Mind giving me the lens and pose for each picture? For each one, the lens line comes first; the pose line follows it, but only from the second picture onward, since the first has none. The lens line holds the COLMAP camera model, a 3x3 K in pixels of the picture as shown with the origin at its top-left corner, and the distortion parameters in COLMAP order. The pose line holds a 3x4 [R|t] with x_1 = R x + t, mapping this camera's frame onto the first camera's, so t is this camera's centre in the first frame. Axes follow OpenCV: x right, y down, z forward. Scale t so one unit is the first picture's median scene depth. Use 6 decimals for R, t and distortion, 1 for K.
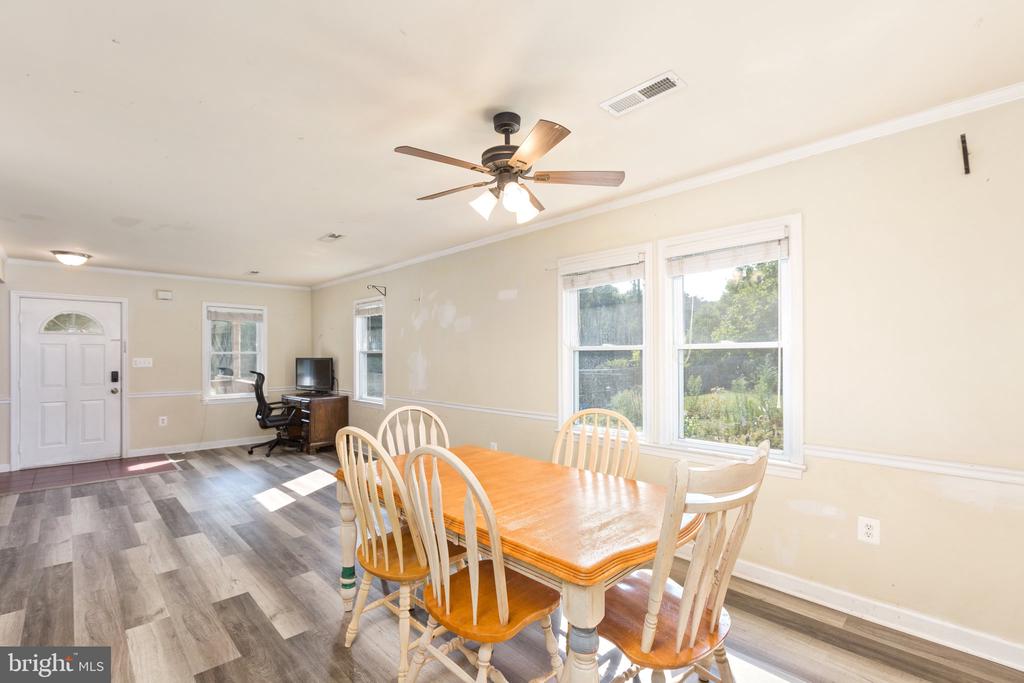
lens RADIAL K [[464.1, 0, 513.7], [0, 464.1, 349.7], [0, 0, 1]] dist [0.002301, -0.002743]
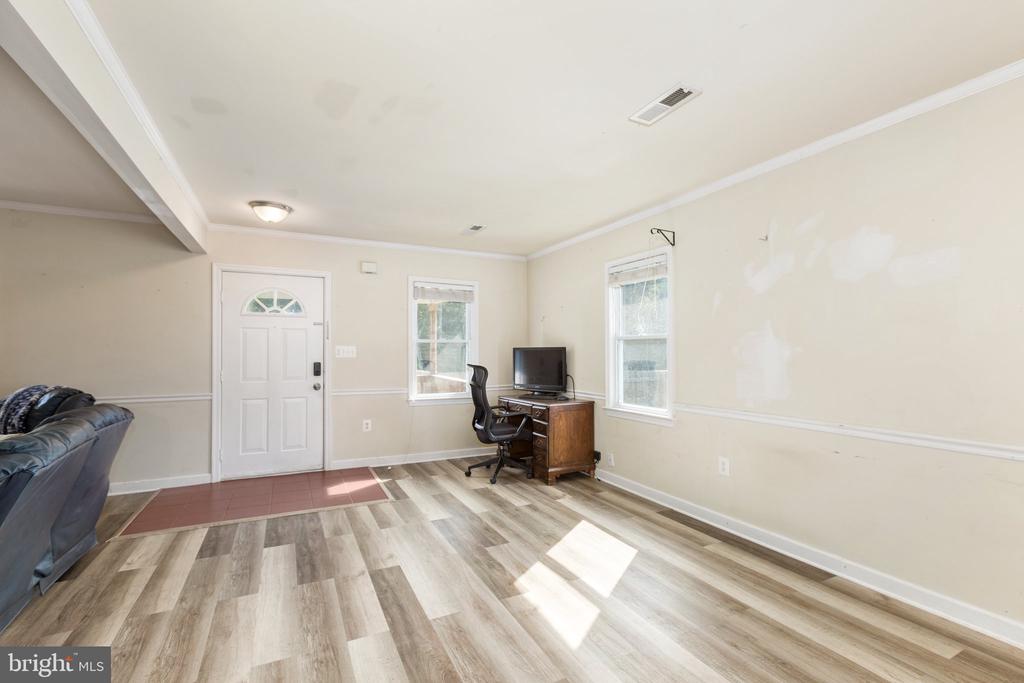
lens RADIAL K [[464.1, 0, 511.7], [0, 464.1, 344.2], [0, 0, 1]] dist [0.002301, -0.002743]
pose [[0.951864, -0.002086, -0.306513, -0.283926], [0.000181, 0.999980, -0.006243, 0.019982], [0.306520, 0.005887, 0.951846, 0.328067]]
